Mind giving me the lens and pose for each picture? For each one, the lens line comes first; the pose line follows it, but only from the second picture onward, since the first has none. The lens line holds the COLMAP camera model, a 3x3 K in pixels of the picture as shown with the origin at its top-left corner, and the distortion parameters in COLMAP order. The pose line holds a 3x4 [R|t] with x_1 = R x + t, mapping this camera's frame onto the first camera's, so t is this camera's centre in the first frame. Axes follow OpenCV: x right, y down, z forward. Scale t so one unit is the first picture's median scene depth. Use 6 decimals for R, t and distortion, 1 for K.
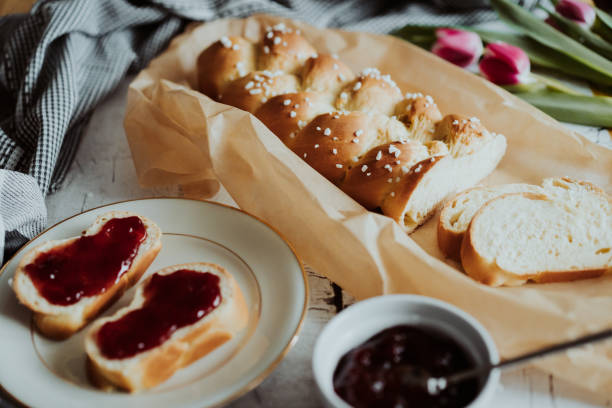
lens RADIAL K [[1047.9, 0, 306.0], [0, 1047.9, 204.0], [0, 0, 1]] dist [0.004186, 0.005385]
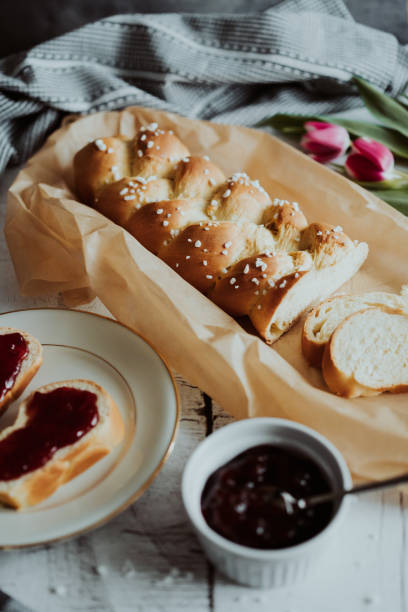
lens RADIAL K [[1047.9, 0, 204.0], [0, 1047.9, 306.0], [0, 0, 1]] dist [0.004186, 0.005385]
pose [[0.999918, -0.009488, 0.008643, 0.016726], [0.008478, 0.993871, 0.110223, -0.122083], [-0.009636, -0.110140, 0.993869, -0.053924]]
